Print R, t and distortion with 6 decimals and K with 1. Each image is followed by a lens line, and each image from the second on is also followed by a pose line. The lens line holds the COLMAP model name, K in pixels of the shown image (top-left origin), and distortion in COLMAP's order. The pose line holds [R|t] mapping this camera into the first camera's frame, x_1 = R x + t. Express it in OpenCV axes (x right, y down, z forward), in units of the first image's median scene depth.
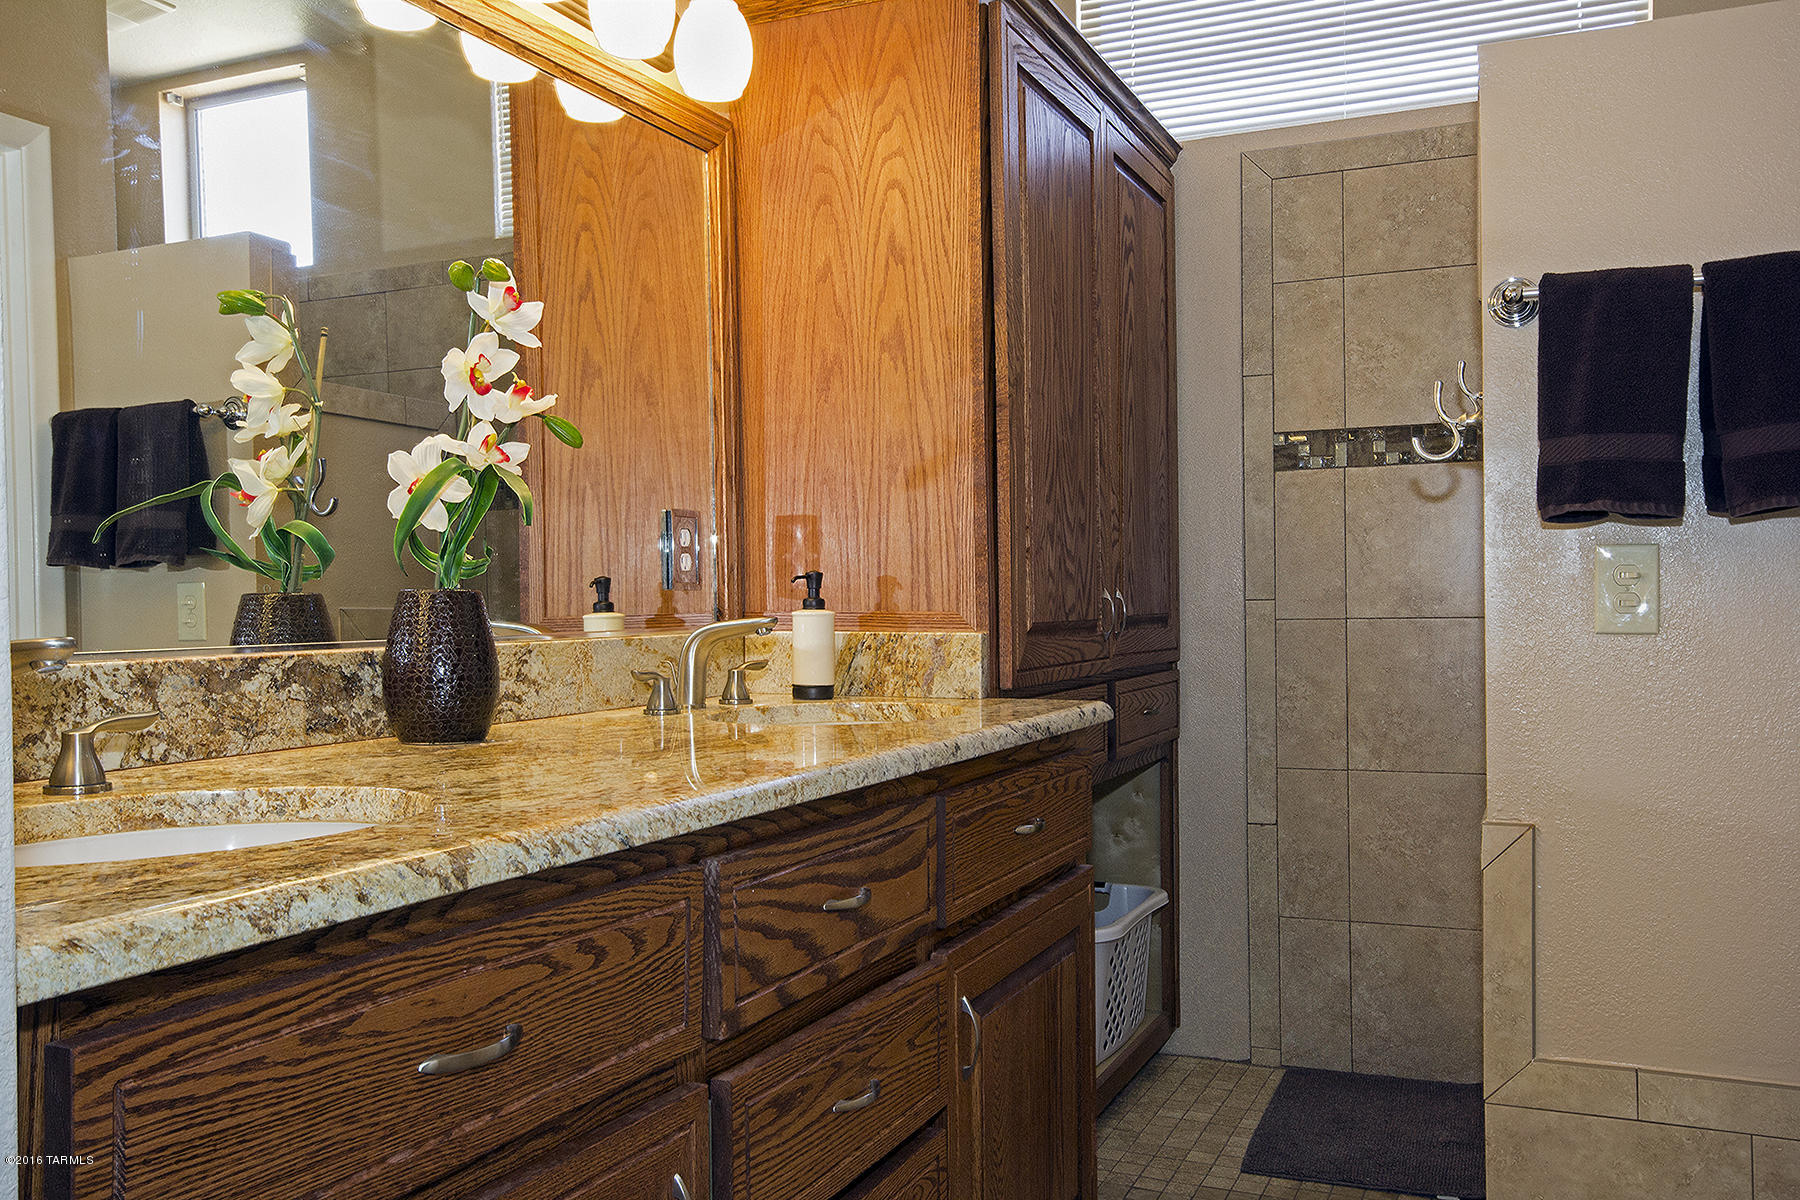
lens RADIAL K [[1595.1, 0, 898.8], [0, 1595.1, 604.0], [0, 0, 1]] dist [0.013375, 0.002252]
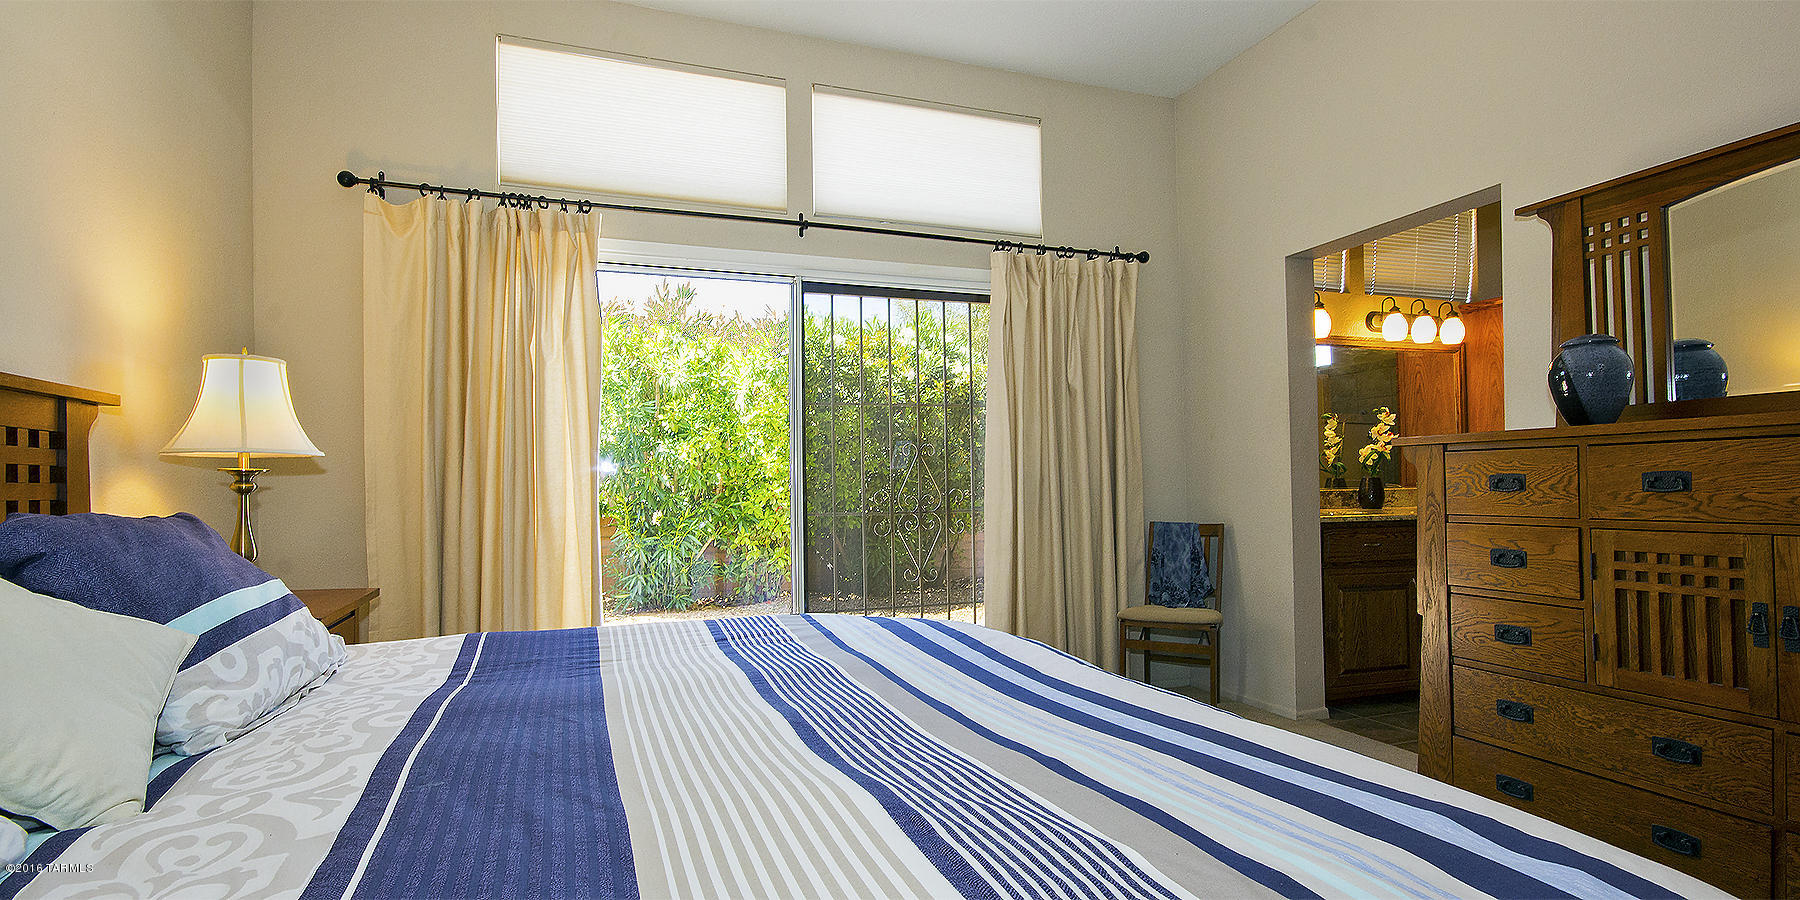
lens RADIAL K [[871.1, 0, 899.5], [0, 871.1, 455.0], [0, 0, 1]] dist [0.000802, 0.000082]
pose [[0.701597, -0.007296, -0.712537, 0.568483], [-0.007431, 0.999818, -0.017555, -0.018667], [0.712535, 0.017612, 0.701415, -1.794982]]
